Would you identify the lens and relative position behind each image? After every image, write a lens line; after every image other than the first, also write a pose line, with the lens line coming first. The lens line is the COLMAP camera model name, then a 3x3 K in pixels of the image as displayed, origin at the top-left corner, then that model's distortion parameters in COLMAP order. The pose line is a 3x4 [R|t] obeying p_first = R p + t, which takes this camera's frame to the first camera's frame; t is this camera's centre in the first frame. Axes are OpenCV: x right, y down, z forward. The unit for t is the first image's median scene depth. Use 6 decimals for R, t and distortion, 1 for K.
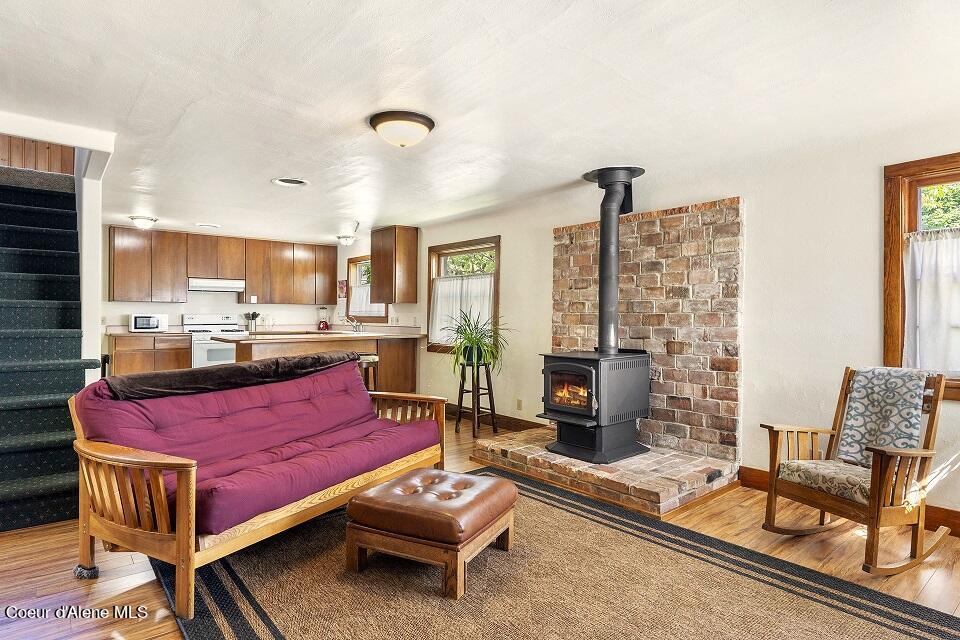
lens RADIAL K [[527.8, 0, 478.3], [0, 527.8, 314.6], [0, 0, 1]] dist [-0.000853, 0.000364]
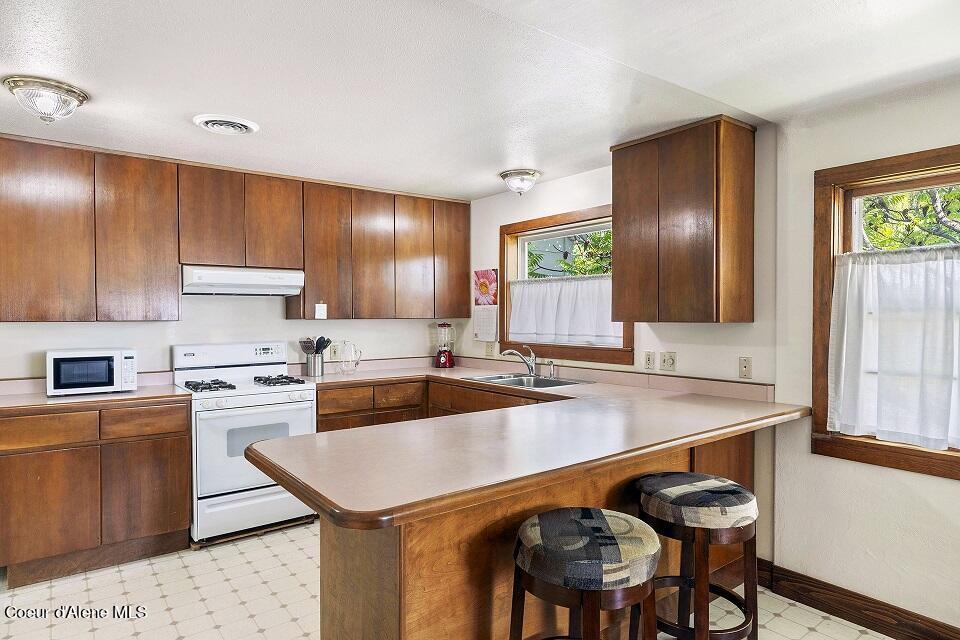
lens RADIAL K [[567.3, 0, 480.0], [0, 567.3, 320.0], [0, 0, 1]] dist [0.001906, 0.000144]
pose [[0.999300, -0.006670, -0.036815, -0.290985], [0.007082, 0.999914, 0.011079, -0.027936], [0.036738, -0.011332, 0.999261, 0.548005]]
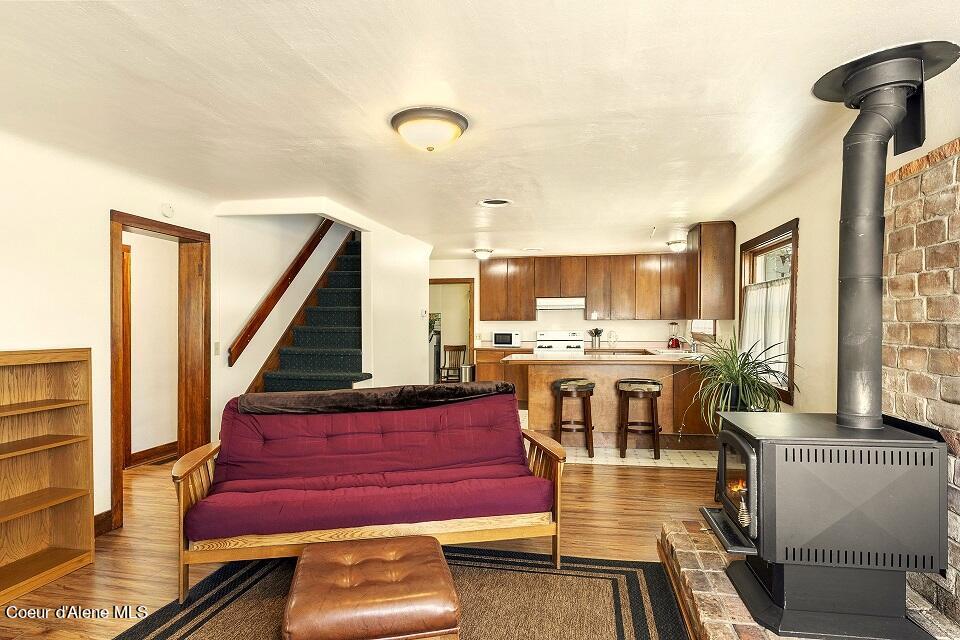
lens RADIAL K [[527.9, 0, 480.9], [0, 527.9, 331.2], [0, 0, 1]] dist [-0.000811, 0.000395]
pose [[0.634198, 0.004889, -0.773155, 0.233752], [0.008894, 0.999868, 0.013618, -0.017227], [0.773120, -0.015513, 0.634070, 0.218316]]
